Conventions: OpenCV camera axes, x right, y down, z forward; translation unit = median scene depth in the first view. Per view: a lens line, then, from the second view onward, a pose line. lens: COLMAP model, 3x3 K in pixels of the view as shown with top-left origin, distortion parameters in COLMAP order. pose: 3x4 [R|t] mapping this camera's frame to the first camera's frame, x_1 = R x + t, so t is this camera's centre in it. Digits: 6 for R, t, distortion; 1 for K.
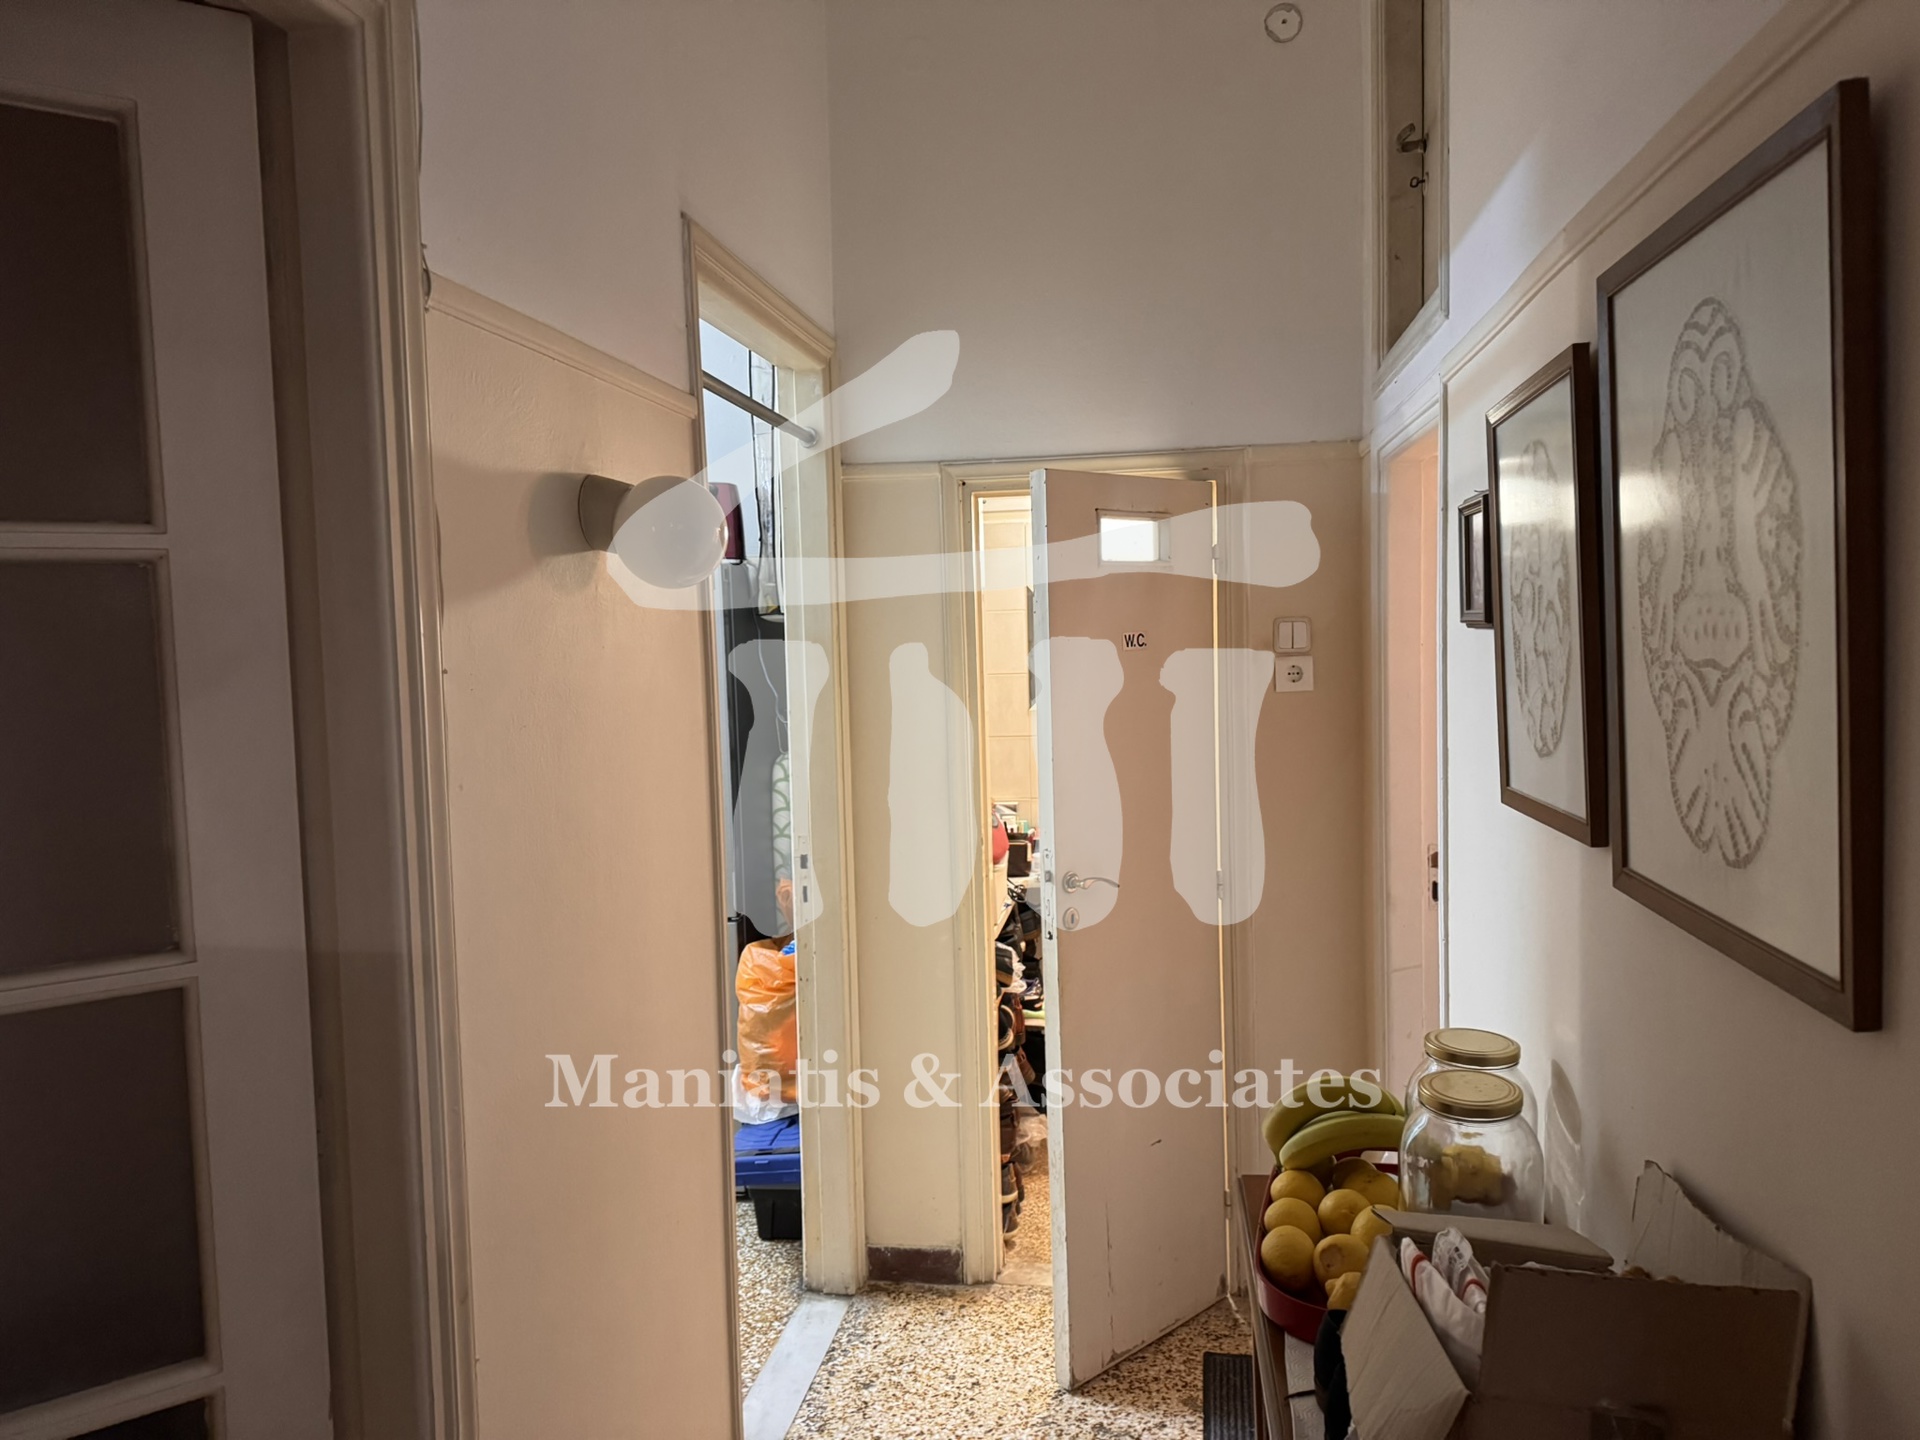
lens RADIAL K [[1339.2, 0, 949.6], [0, 1339.2, 719.5], [0, 0, 1]] dist [0.041800, -0.053816]
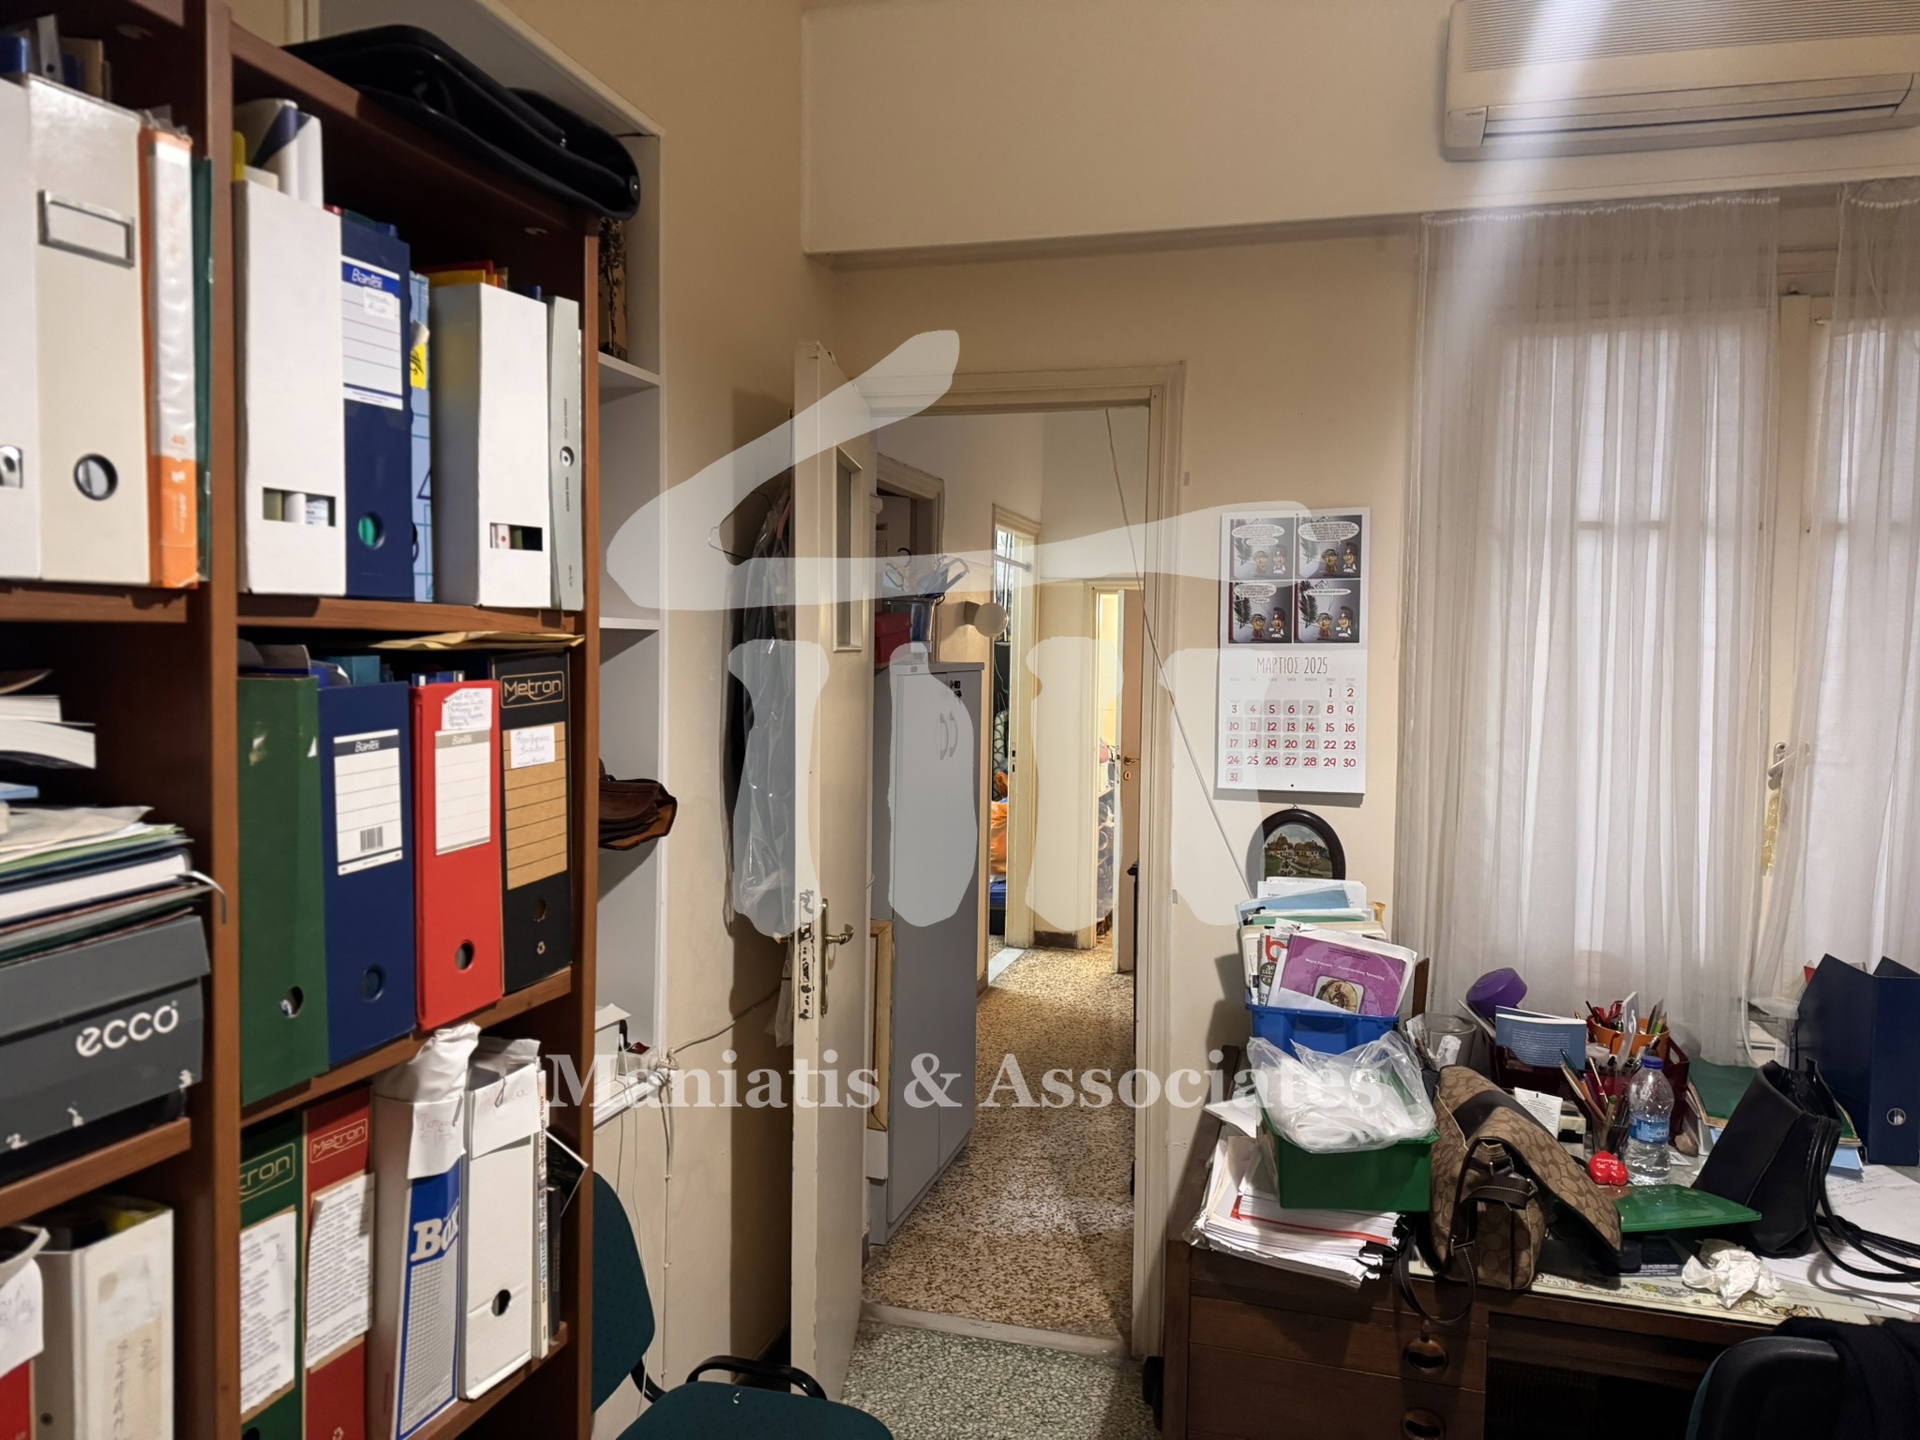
lens RADIAL K [[1339.2, 0, 949.6], [0, 1339.2, 719.5], [0, 0, 1]] dist [0.041800, -0.053816]
pose [[0.992492, 0.048544, -0.112266, 0.032767], [-0.049932, 0.998707, -0.009582, 0.075826], [0.111656, 0.015115, 0.993632, -1.236549]]
